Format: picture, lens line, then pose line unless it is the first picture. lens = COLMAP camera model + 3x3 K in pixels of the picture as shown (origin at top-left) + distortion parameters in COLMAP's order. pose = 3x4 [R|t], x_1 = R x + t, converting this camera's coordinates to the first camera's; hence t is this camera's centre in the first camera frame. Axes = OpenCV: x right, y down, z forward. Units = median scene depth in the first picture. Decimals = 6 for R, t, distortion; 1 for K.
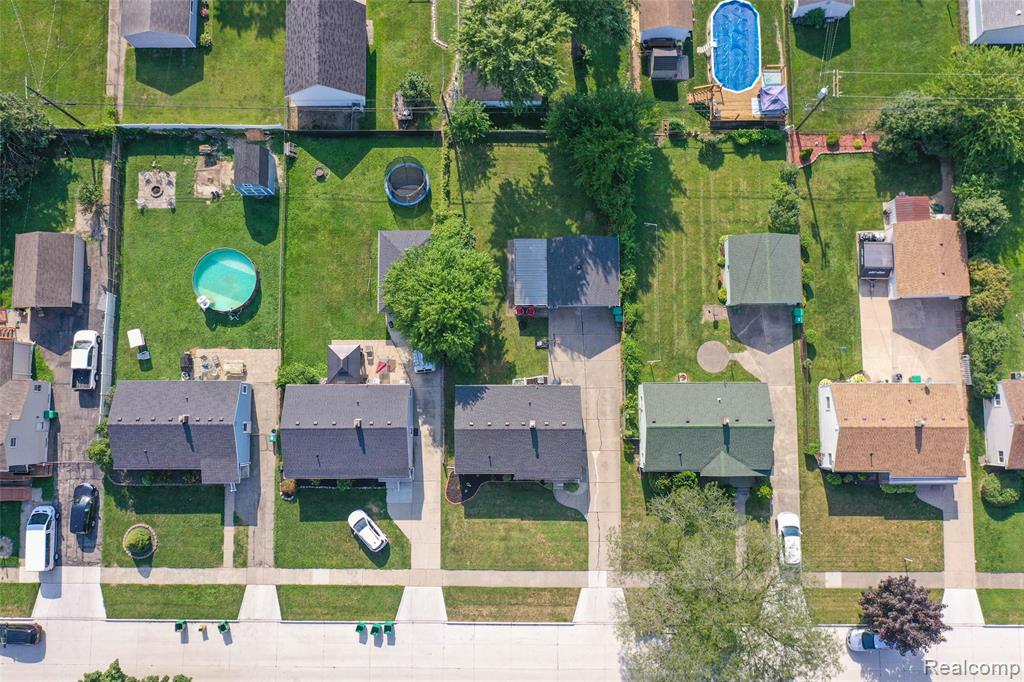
lens RADIAL K [[807.5, 0, 506.7], [0, 807.5, 344.5], [0, 0, 1]] dist [0.007192, 0.000855]
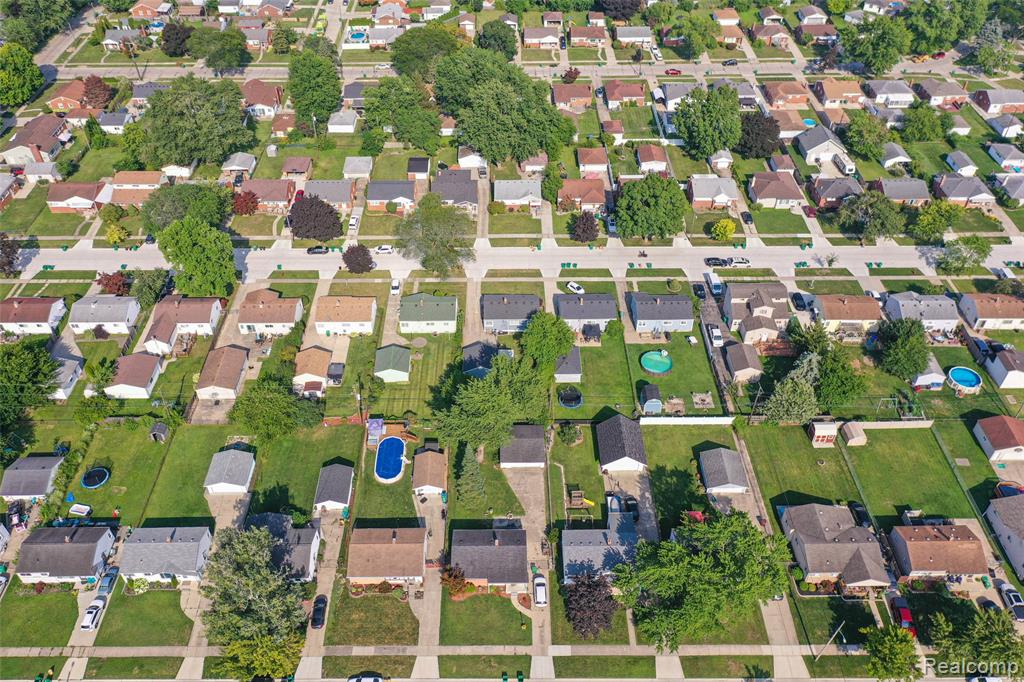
lens RADIAL K [[807.5, 0, 506.1], [0, 807.5, 341.0], [0, 0, 1]] dist [0.007192, 0.000855]
pose [[-0.999871, 0.015236, 0.005178, 0.018516], [-0.004784, -0.588663, 0.808364, -1.723550], [0.015365, 0.808235, 0.588660, -0.248354]]
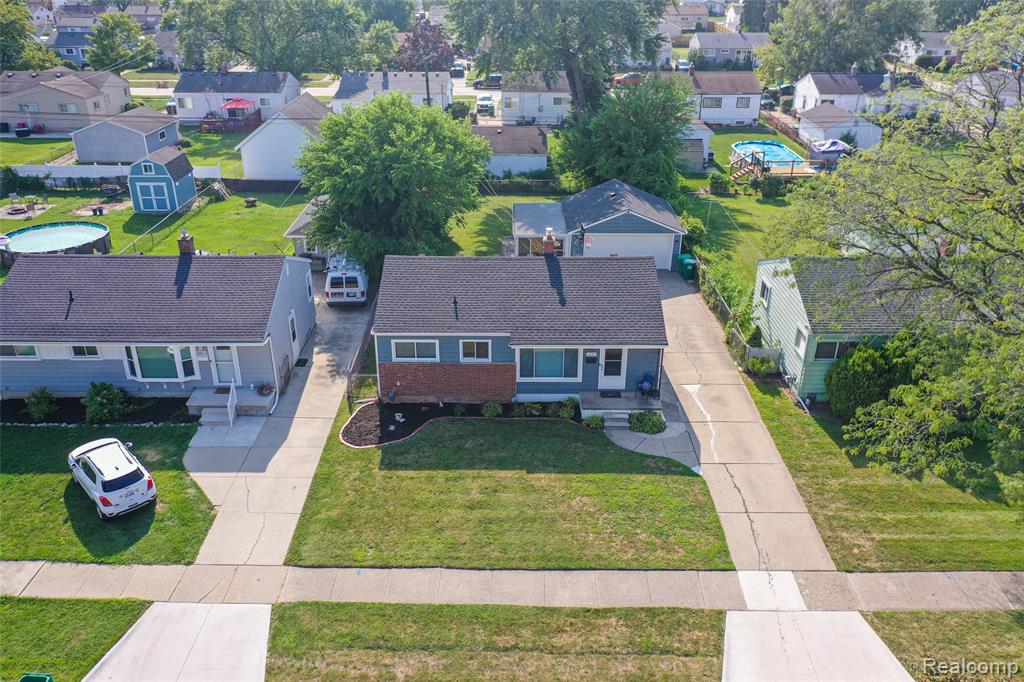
lens RADIAL K [[807.5, 0, 506.7], [0, 807.5, 338.1], [0, 0, 1]] dist [0.007192, 0.000855]
pose [[0.999903, 0.012949, -0.005045, 0.009340], [-0.011125, 0.528247, -0.849018, 0.504451], [-0.008329, 0.848992, 0.528340, 0.745556]]
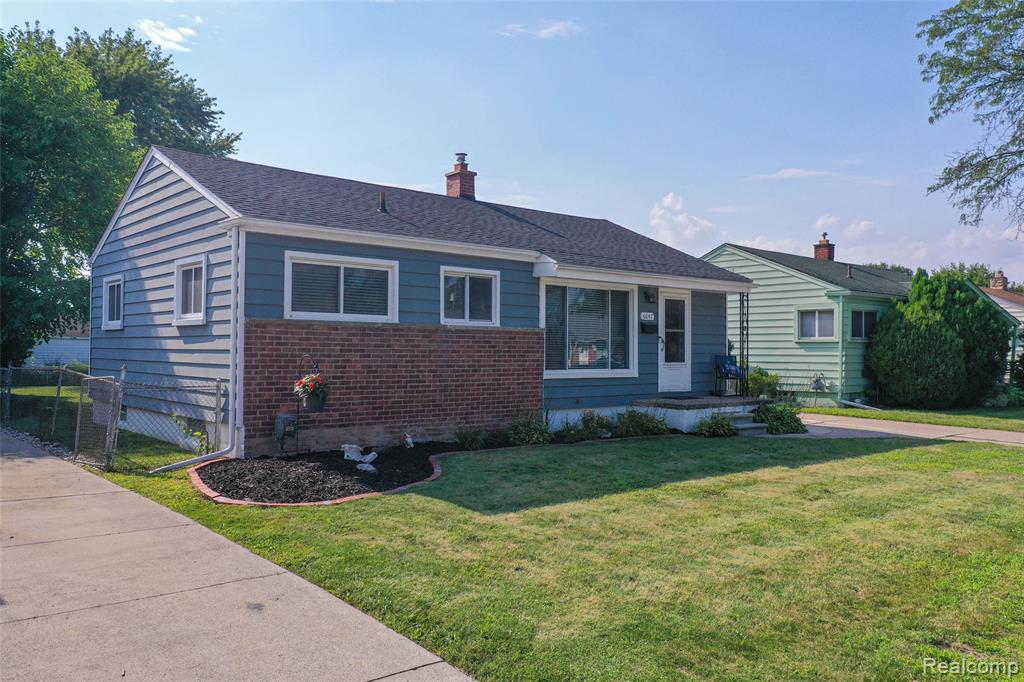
lens RADIAL K [[807.5, 0, 504.2], [0, 807.5, 344.8], [0, 0, 1]] dist [0.007192, 0.000855]
pose [[0.760058, 0.022560, 0.649463, -0.117862], [0.644339, 0.103775, -0.757666, 0.290981], [-0.084491, 0.994345, 0.064338, 0.971697]]
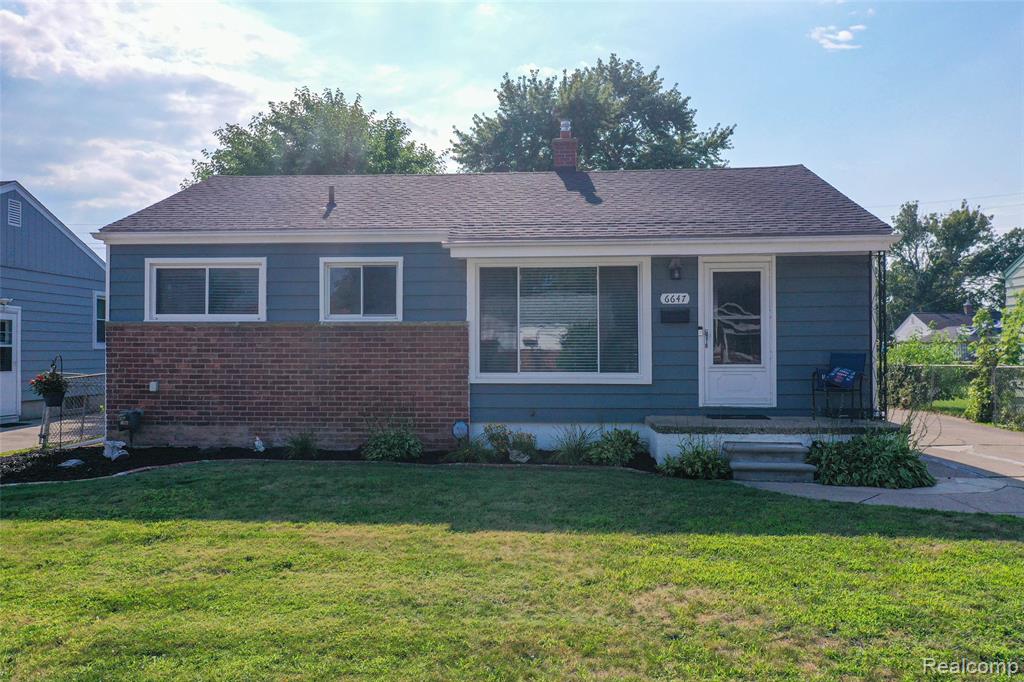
lens RADIAL K [[807.5, 0, 506.8], [0, 807.5, 339.7], [0, 0, 1]] dist [0.007192, 0.000855]
pose [[0.996841, 0.009747, -0.078823, 0.031880], [-0.079394, 0.094987, -0.992308, 0.306307], [-0.002185, 0.995431, 0.095460, 0.967987]]
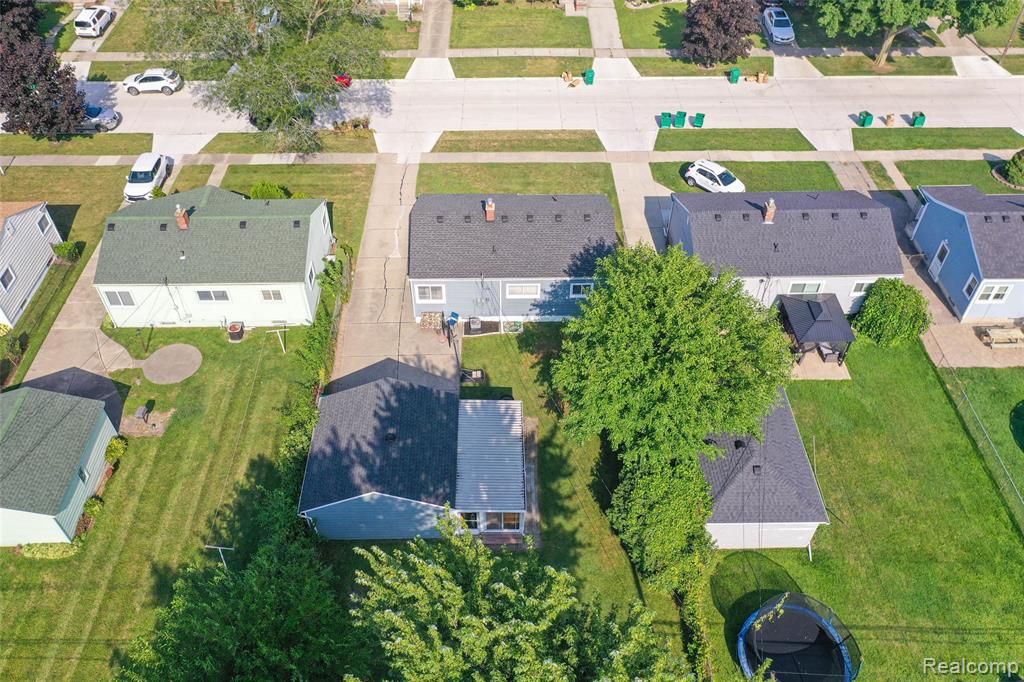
lens RADIAL K [[807.5, 0, 507.5], [0, 807.5, 338.7], [0, 0, 1]] dist [0.007192, 0.000855]
pose [[-0.999865, 0.016218, 0.002647, 0.017303], [-0.008069, -0.624901, 0.780662, -0.429575], [0.014315, 0.780535, 0.624948, 0.644111]]
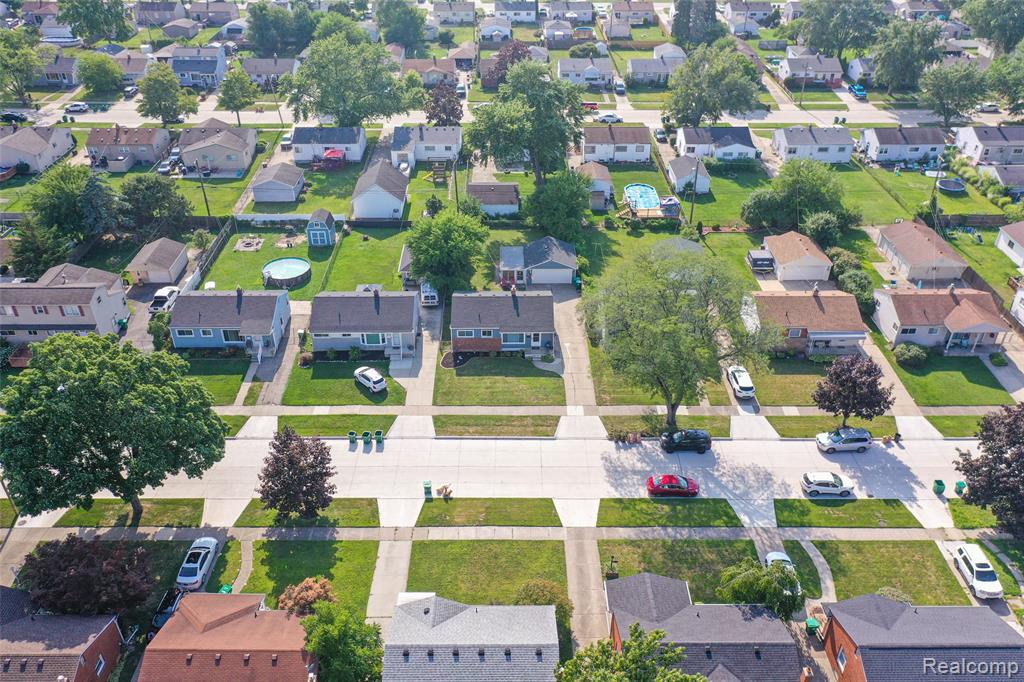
lens RADIAL K [[807.5, 0, 506.3], [0, 807.5, 339.1], [0, 0, 1]] dist [0.007192, 0.000855]
pose [[0.999953, 0.005194, 0.008213, 0.009637], [0.003010, 0.638017, -0.770016, 1.061769], [-0.009240, 0.770005, 0.637971, 0.228982]]
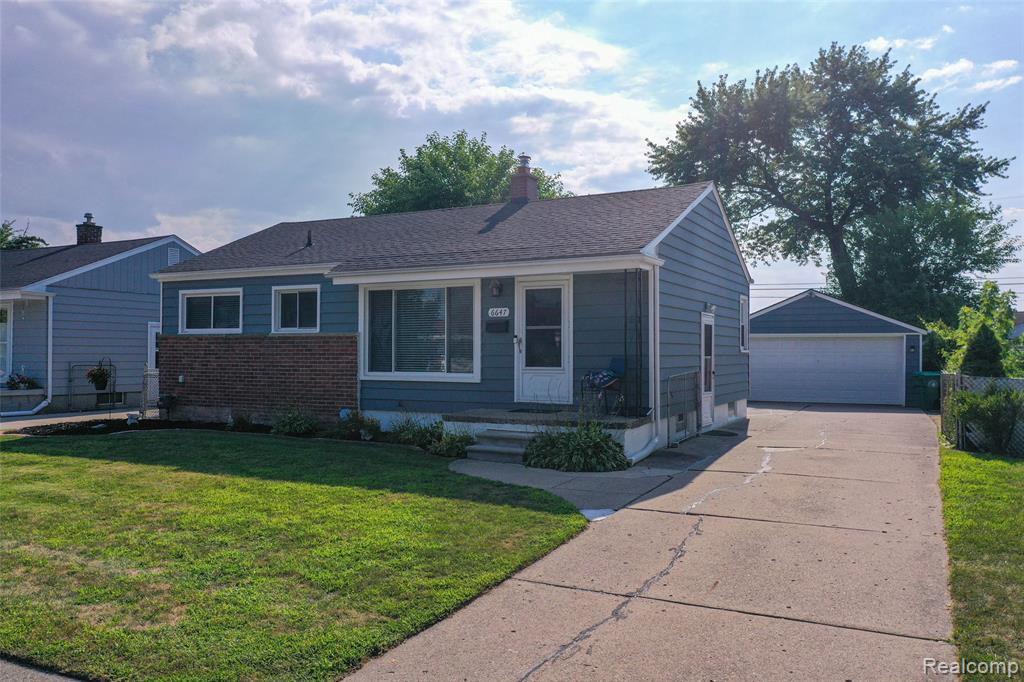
lens RADIAL K [[807.5, 0, 505.4], [0, 807.5, 339.6], [0, 0, 1]] dist [0.007192, 0.000855]
pose [[0.884908, 0.005171, -0.465736, 0.139093], [-0.464213, 0.091351, -0.881000, 0.313953], [0.037990, 0.995805, 0.083238, 0.965678]]
